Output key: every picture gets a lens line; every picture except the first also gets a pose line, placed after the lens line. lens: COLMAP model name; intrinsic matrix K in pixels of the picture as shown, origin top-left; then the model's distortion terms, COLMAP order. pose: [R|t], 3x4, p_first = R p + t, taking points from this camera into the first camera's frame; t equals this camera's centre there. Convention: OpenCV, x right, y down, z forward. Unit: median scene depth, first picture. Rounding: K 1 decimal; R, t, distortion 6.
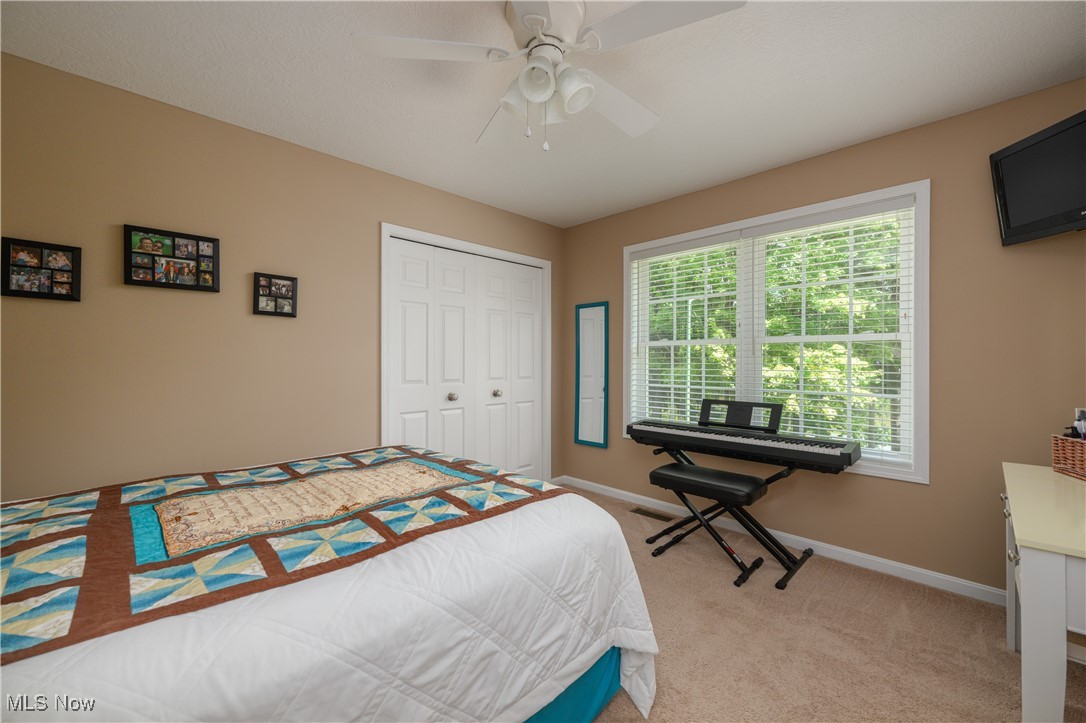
lens RADIAL K [[427.1, 0, 536.4], [0, 427.1, 359.2], [0, 0, 1]] dist [-0.000009, -0.000446]
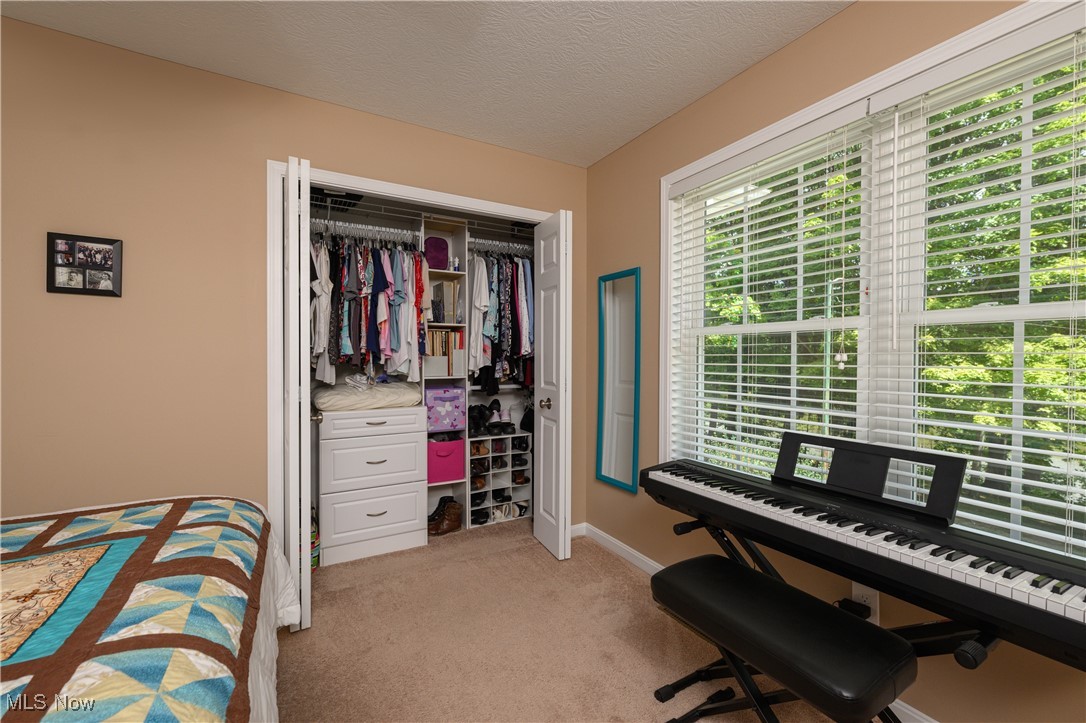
lens RADIAL K [[427.1, 0, 547.1], [0, 427.1, 362.5], [0, 0, 1]] dist [-0.000009, -0.000446]
pose [[0.966951, 0.003712, -0.254936, 0.292360], [-0.000028, 0.999896, 0.014453, -0.000268], [0.254963, -0.013968, 0.966850, 0.503029]]
